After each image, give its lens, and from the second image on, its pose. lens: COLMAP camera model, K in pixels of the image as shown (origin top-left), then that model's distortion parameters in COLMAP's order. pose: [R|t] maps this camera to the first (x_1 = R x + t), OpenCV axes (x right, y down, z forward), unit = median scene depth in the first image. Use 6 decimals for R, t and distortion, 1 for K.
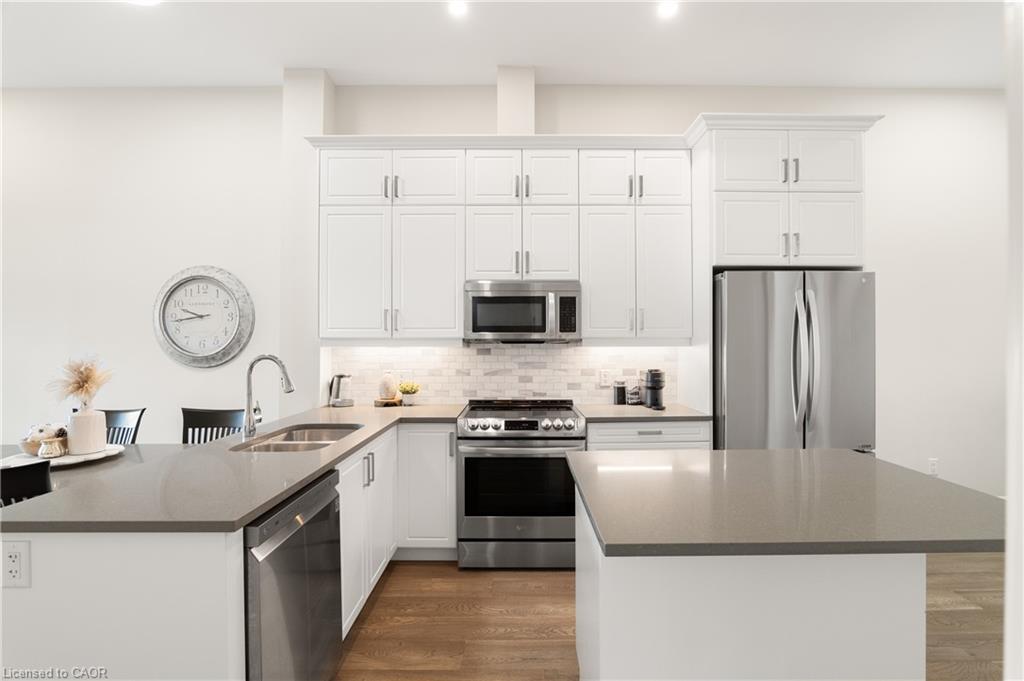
lens RADIAL K [[476.9, 0, 516.1], [0, 476.9, 338.8], [0, 0, 1]] dist [-0.013027, 0.000346]
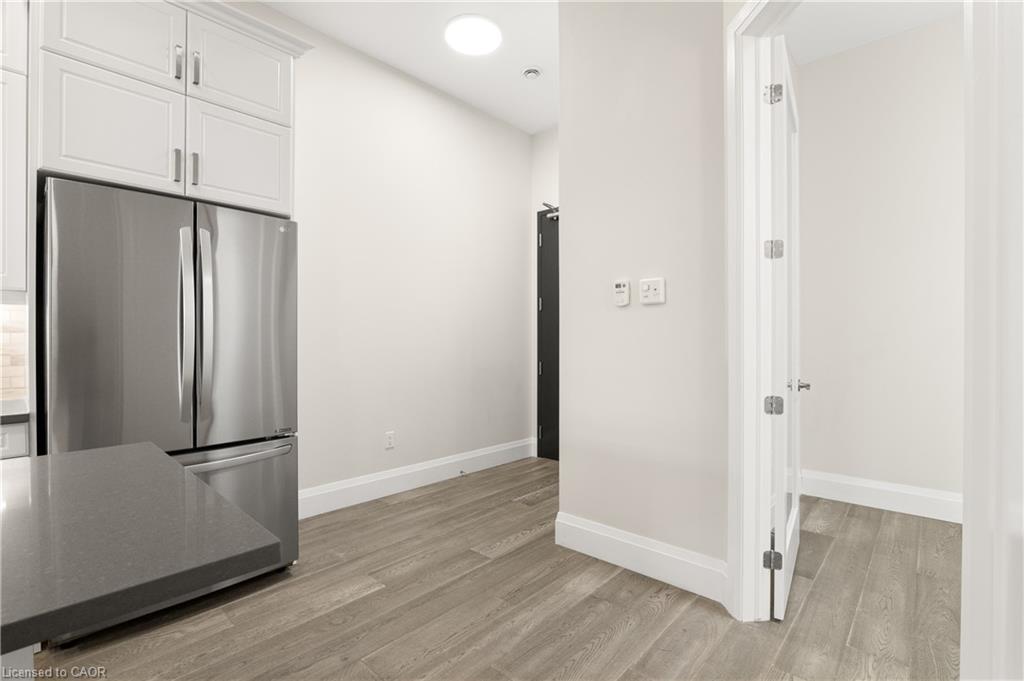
lens RADIAL K [[476.9, 0, 516.1], [0, 476.9, 338.8], [0, 0, 1]] dist [-0.013027, 0.000346]
pose [[0.678363, 0.000225, 0.734727, 0.386001], [-0.003996, 0.999986, 0.003383, 0.060479], [-0.734717, -0.005231, 0.678354, 0.132413]]
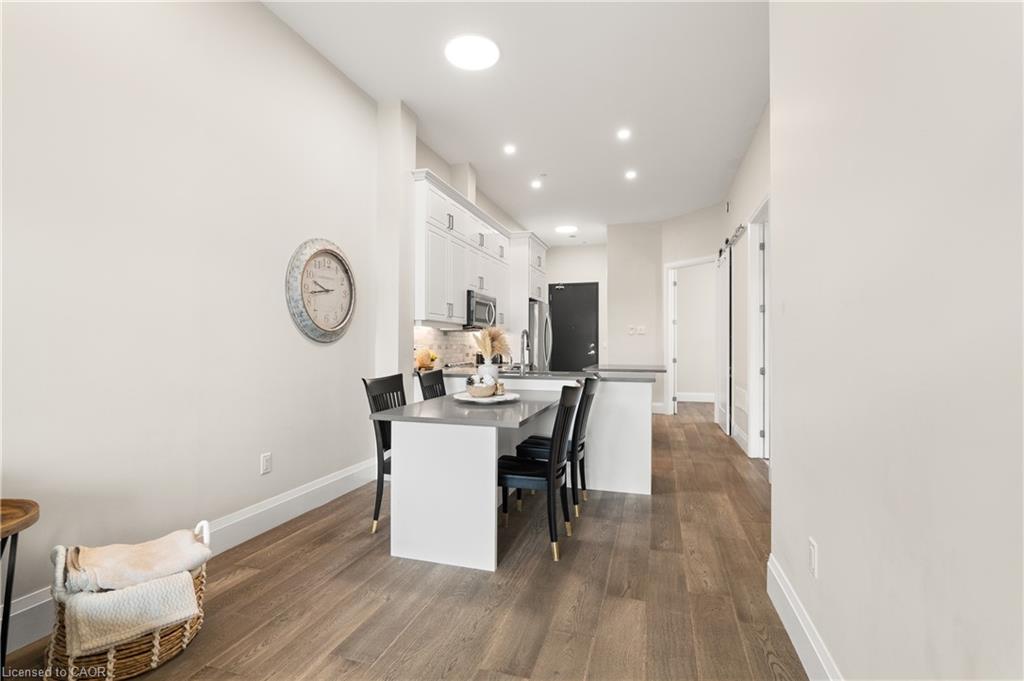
lens RADIAL K [[476.9, 0, 516.1], [0, 476.9, 338.8], [0, 0, 1]] dist [-0.013027, 0.000346]
pose [[0.295301, 0.015355, 0.955281, -1.781070], [-0.011599, 0.999855, -0.012486, 0.072827], [-0.955334, -0.007393, 0.295437, 0.389890]]
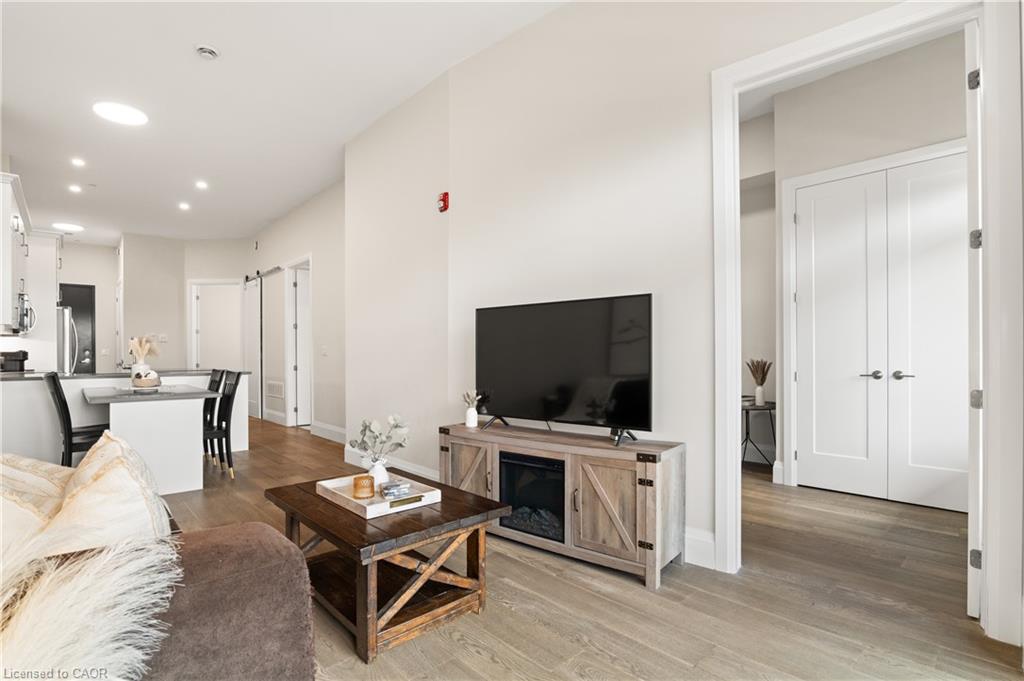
lens RADIAL K [[495.5, 0, 510.7], [0, 495.5, 354.6], [0, 0, 1]] dist [-0.000648, 0.000032]
pose [[-0.676349, 0.005497, 0.736560, -2.652904], [0.002719, 0.999984, -0.004966, 0.102984], [-0.736576, -0.001356, -0.676354, 1.009748]]
